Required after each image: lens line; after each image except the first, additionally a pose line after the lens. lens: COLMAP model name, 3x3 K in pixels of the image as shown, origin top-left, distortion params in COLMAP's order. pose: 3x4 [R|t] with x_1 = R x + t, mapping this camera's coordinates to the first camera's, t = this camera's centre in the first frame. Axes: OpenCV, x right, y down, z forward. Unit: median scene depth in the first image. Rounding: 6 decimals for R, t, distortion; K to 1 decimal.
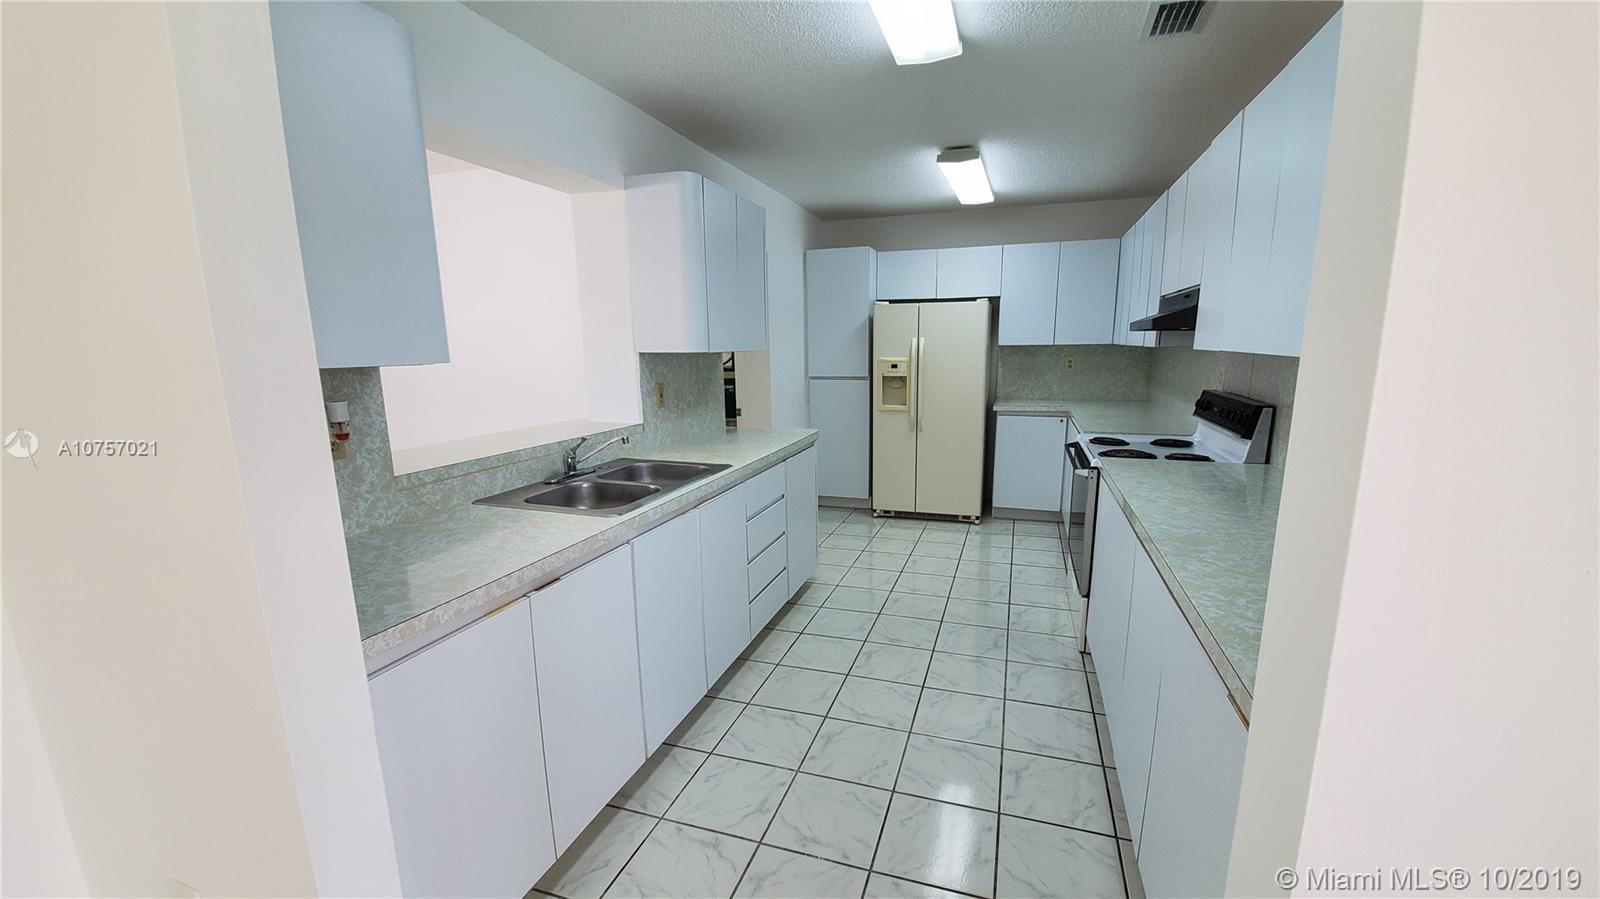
lens RADIAL K [[632.4, 0, 812.1], [0, 632.4, 467.5], [0, 0, 1]] dist [0.008244, -0.014720]
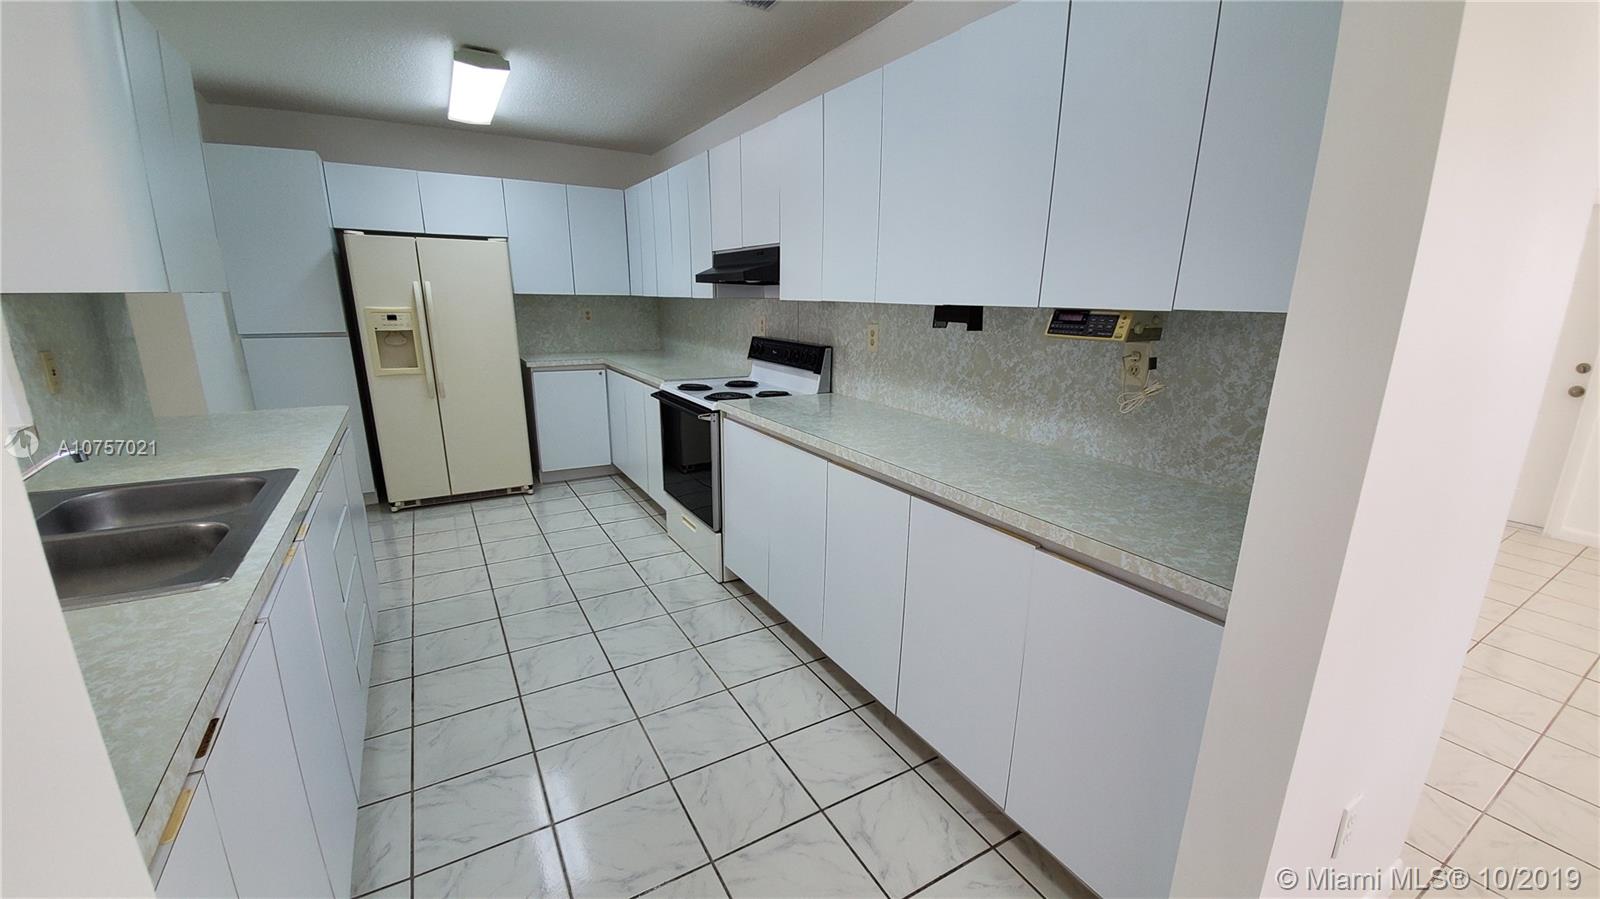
lens RADIAL K [[632.4, 0, 812.1], [0, 632.4, 467.5], [0, 0, 1]] dist [0.008244, -0.014720]
pose [[0.649859, -0.175641, 0.739482, -0.145504], [0.124104, 0.984396, 0.124750, -0.011115], [-0.749854, 0.010703, 0.661517, 0.098560]]
